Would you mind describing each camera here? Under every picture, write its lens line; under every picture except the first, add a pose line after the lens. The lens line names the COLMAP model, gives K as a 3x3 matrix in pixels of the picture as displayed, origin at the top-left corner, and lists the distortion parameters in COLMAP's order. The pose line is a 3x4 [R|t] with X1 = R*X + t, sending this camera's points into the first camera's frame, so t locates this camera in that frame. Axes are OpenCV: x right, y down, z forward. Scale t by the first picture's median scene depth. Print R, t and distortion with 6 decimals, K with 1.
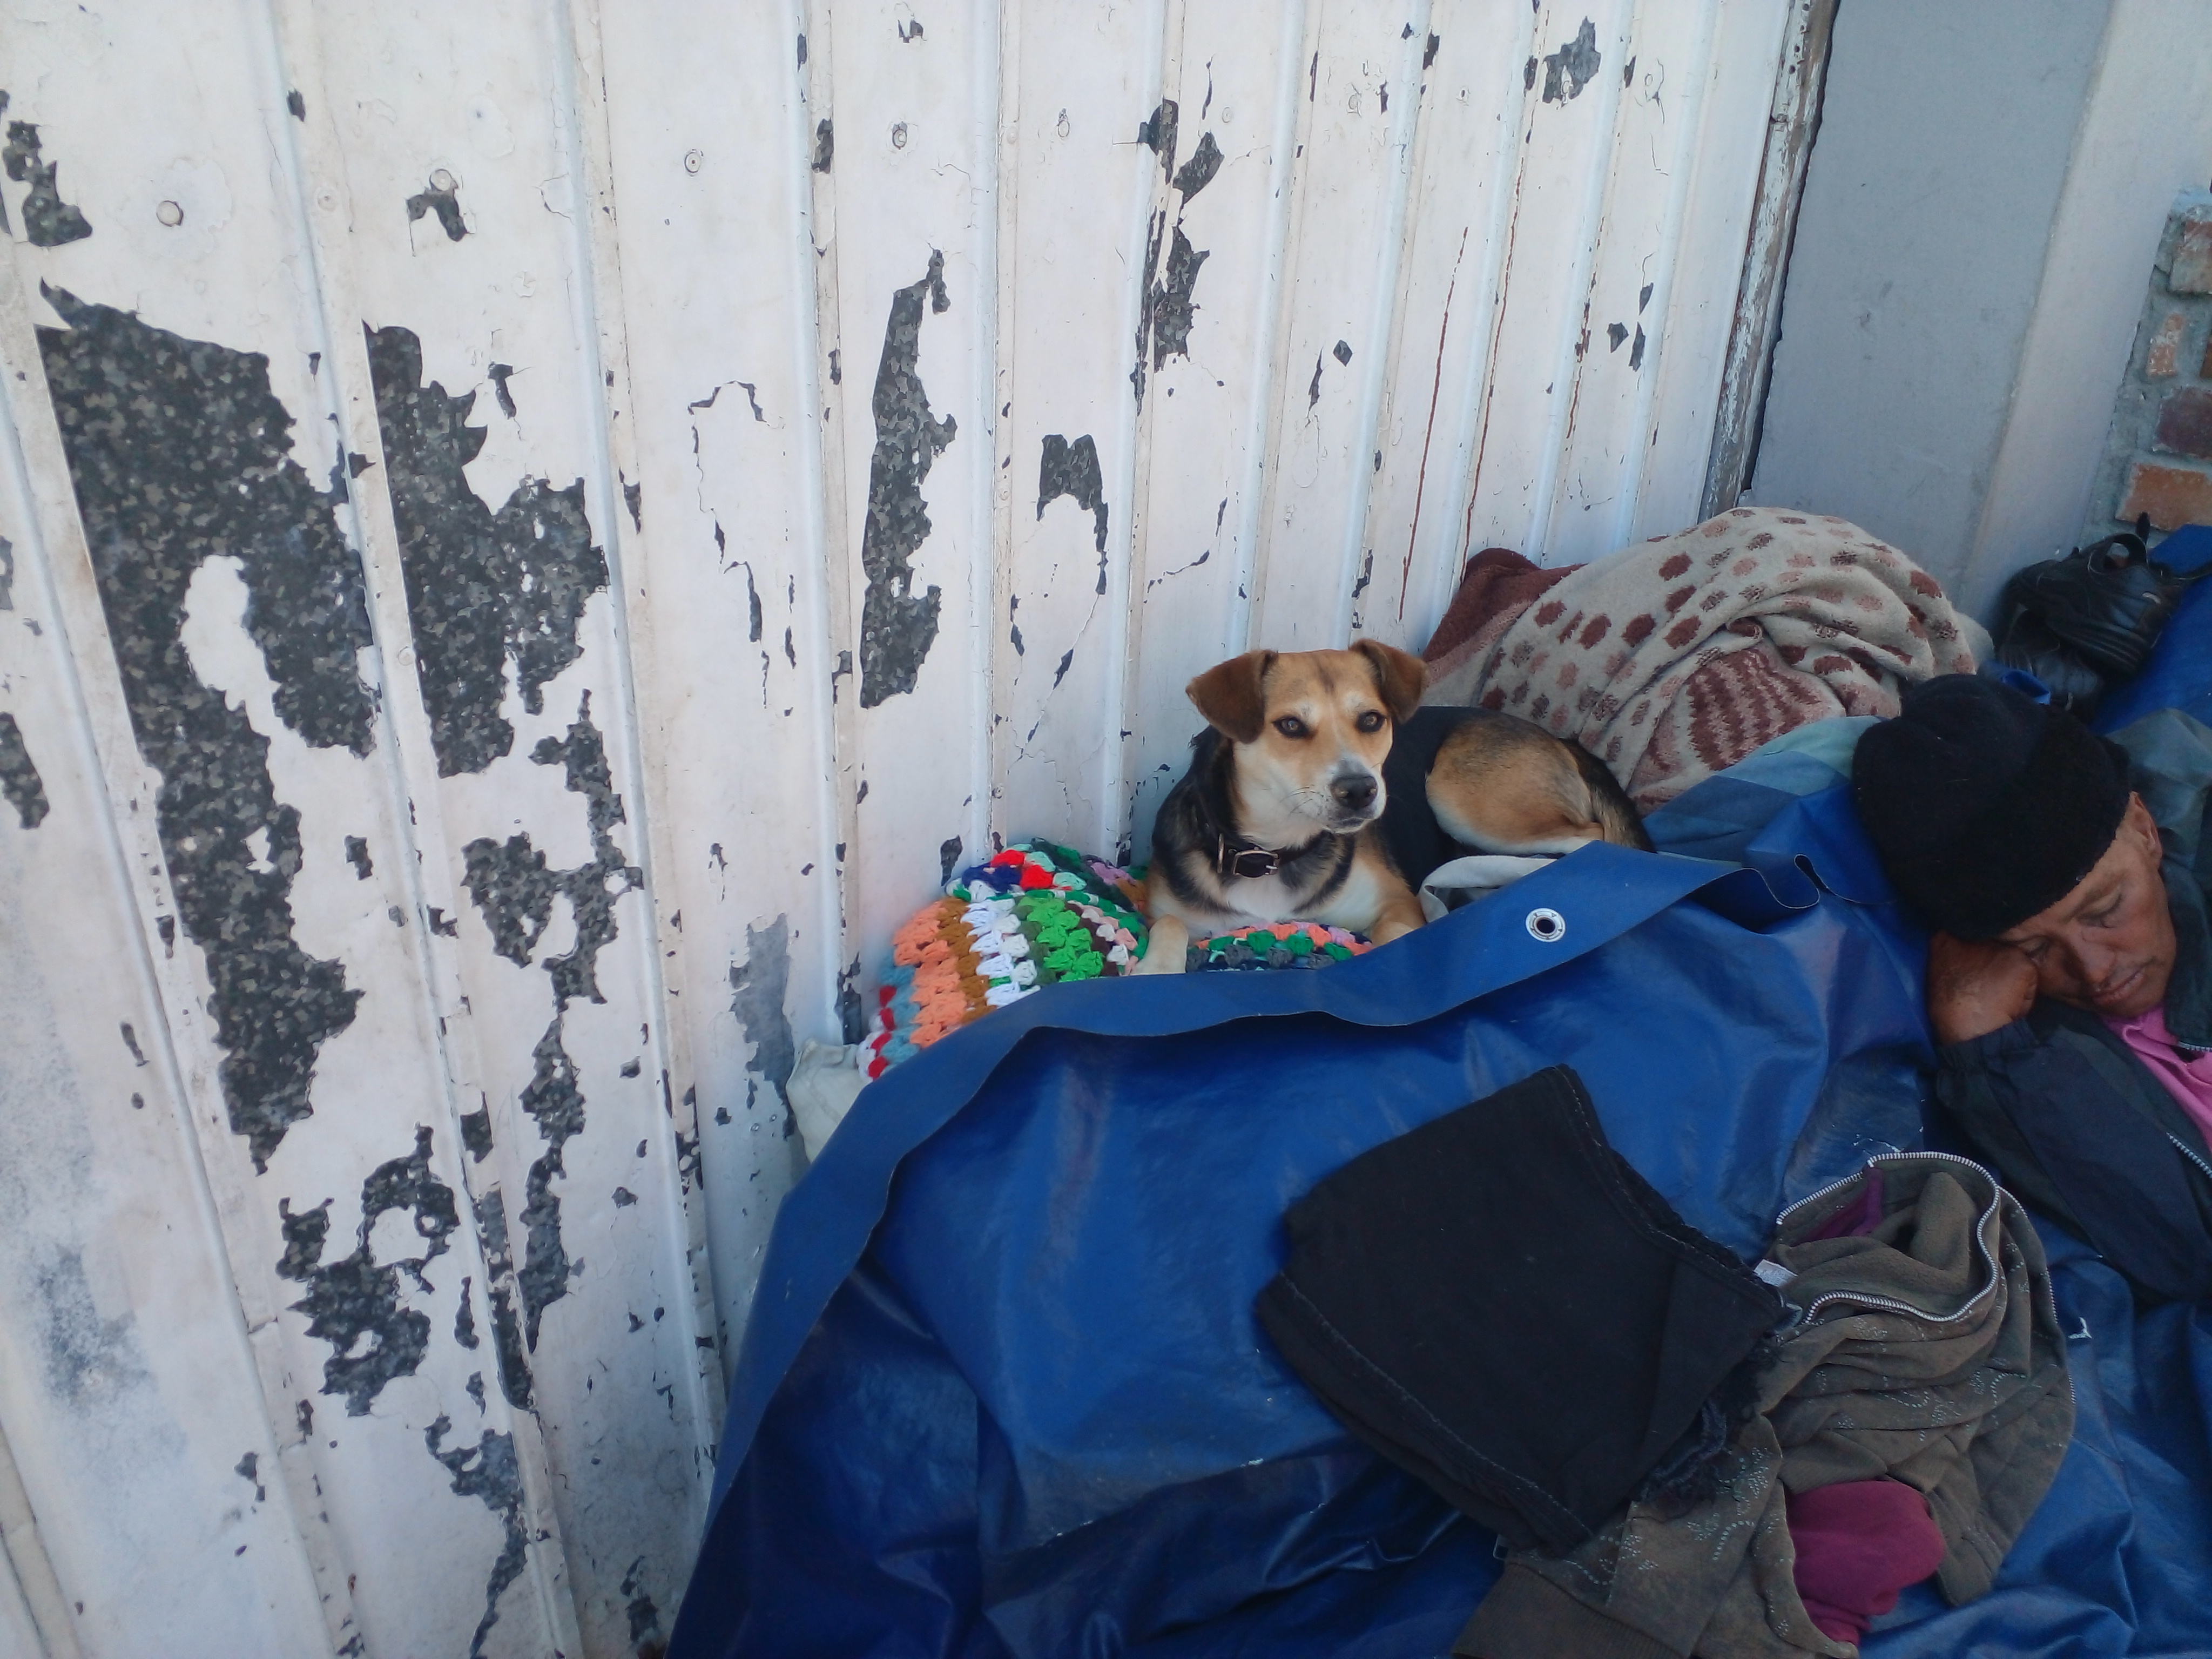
lens RADIAL K [[1741.1, 0, 1106.0], [0, 1741.1, 829.5], [0, 0, 1]] dist [-0.001530, 0.007428]
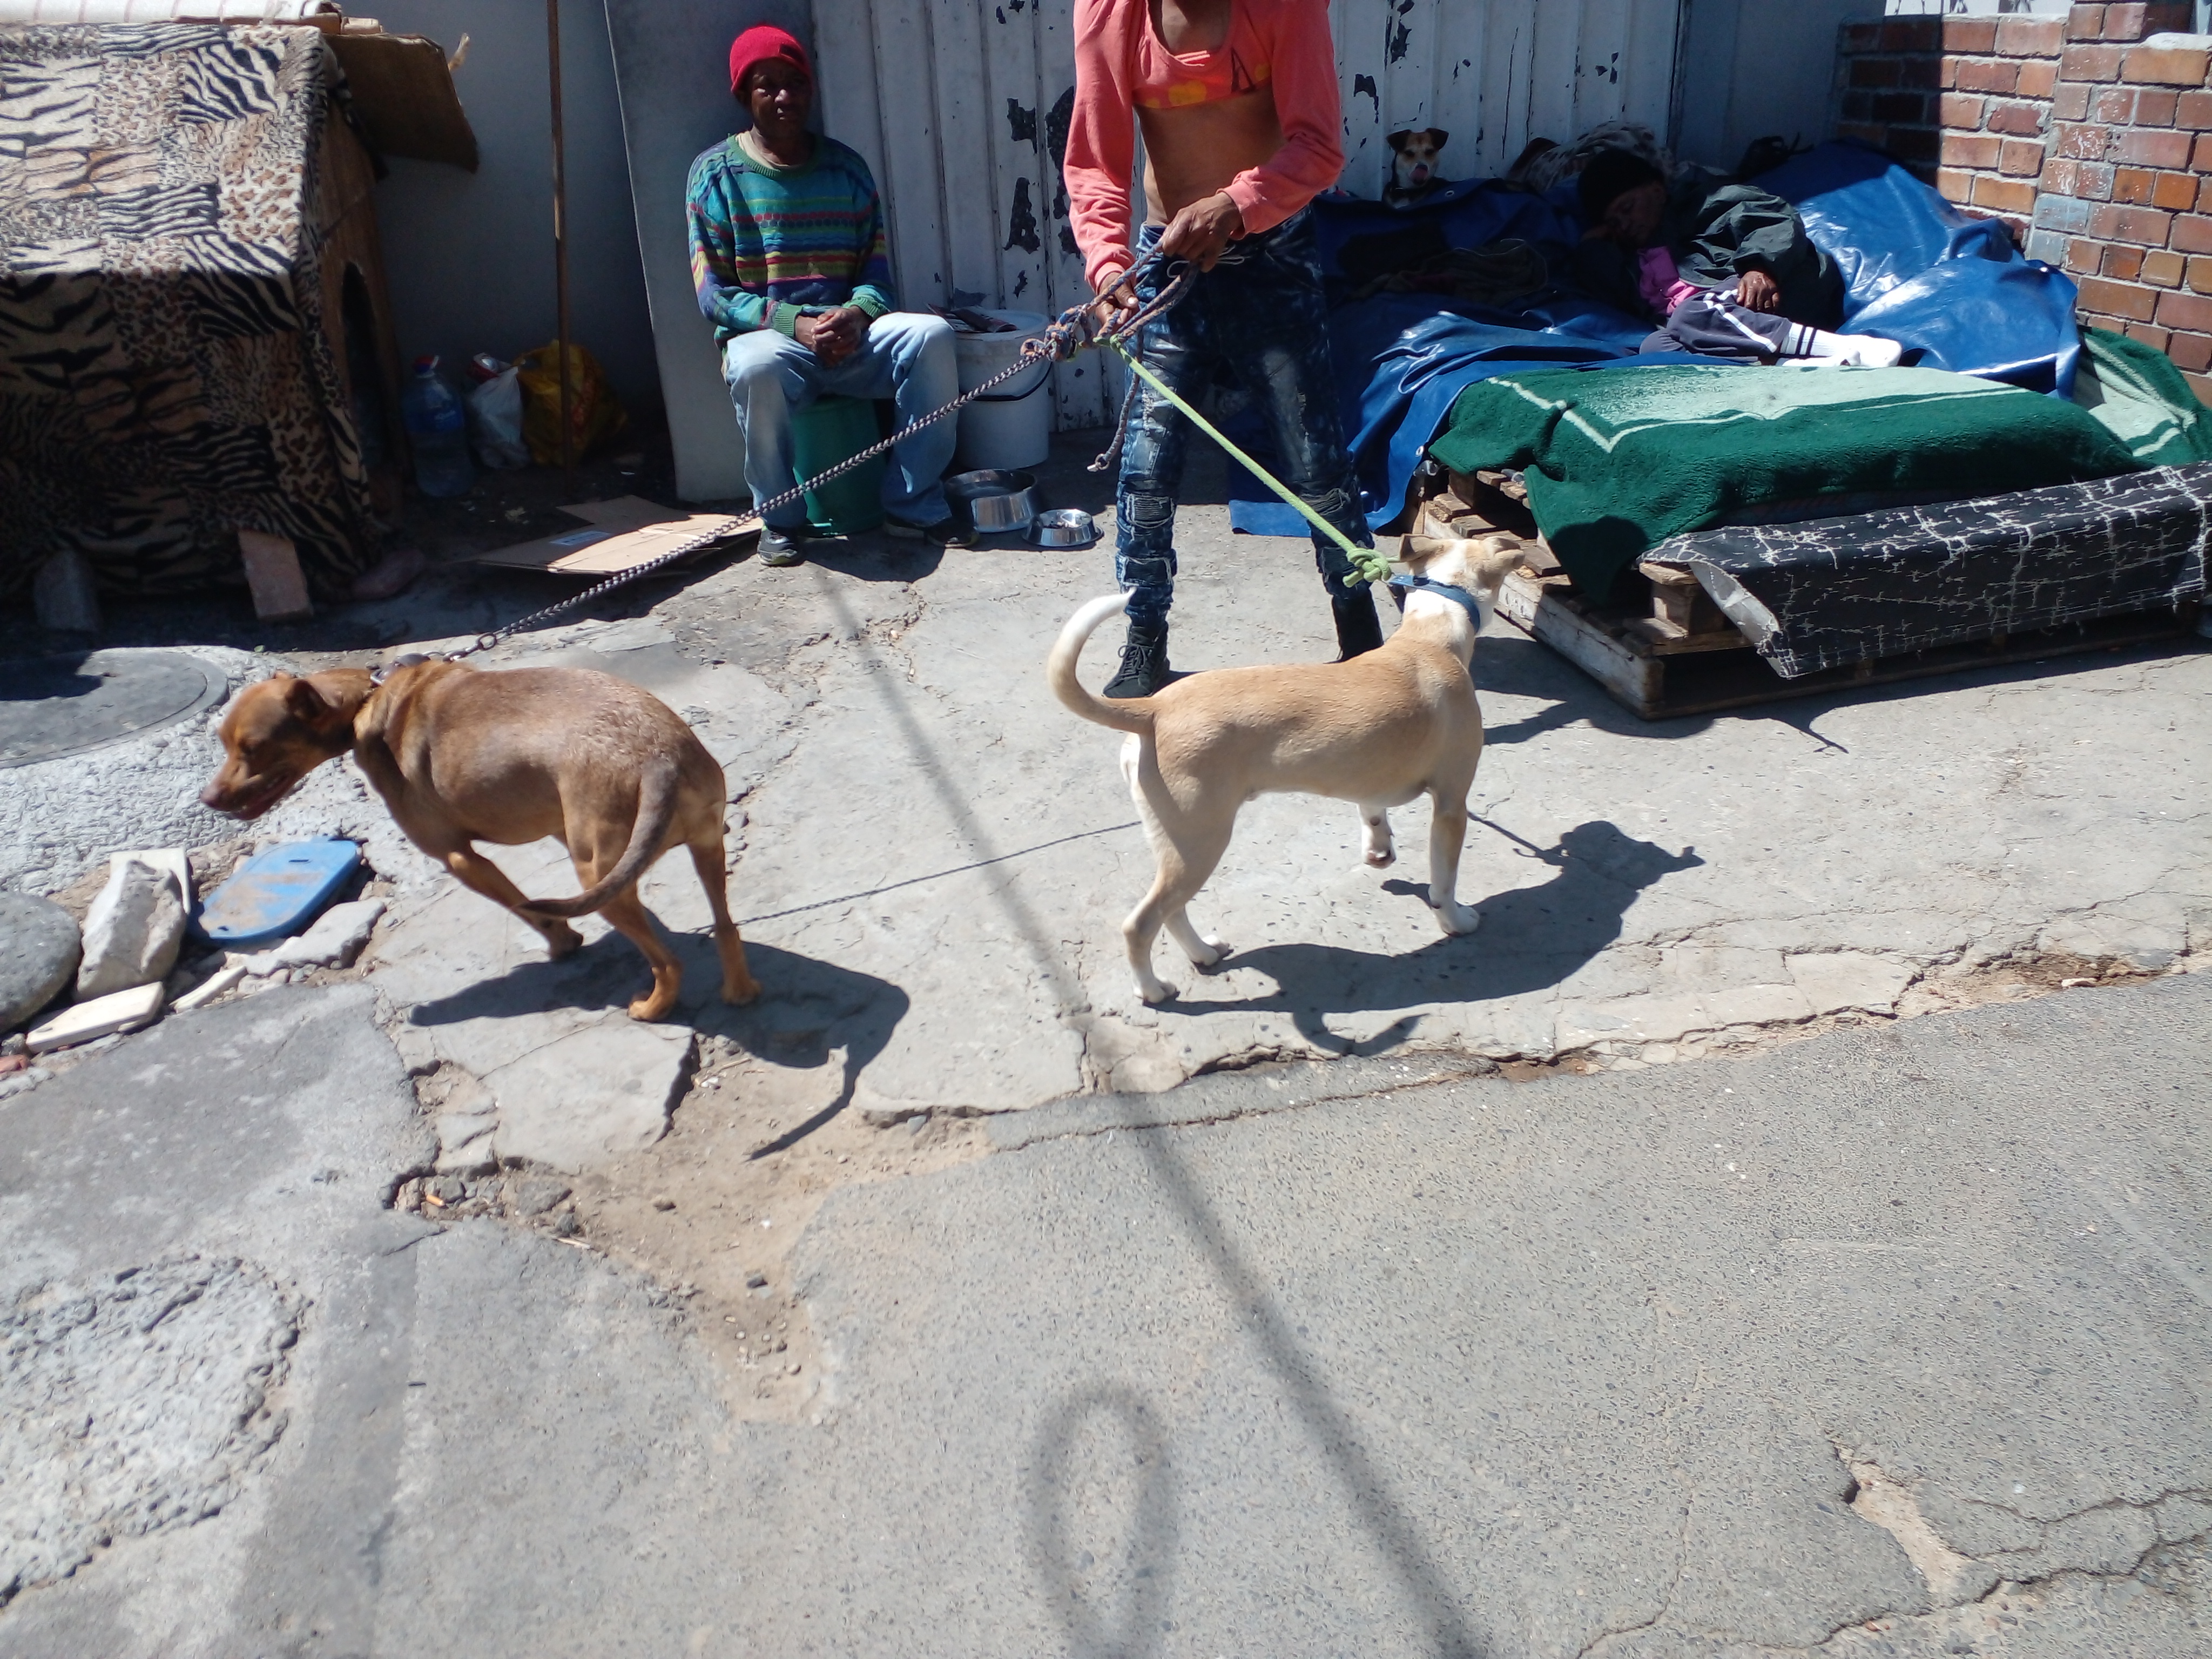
lens RADIAL K [[1761.3, 0, 1095.9], [0, 1761.3, 835.6], [0, 0, 1]] dist [0.033864, -0.068860]
pose [[0.862096, 0.164511, -0.479299, 1.926293], [-0.177134, 0.984001, 0.019138, 1.737393], [0.474778, 0.068401, 0.877443, -3.111943]]
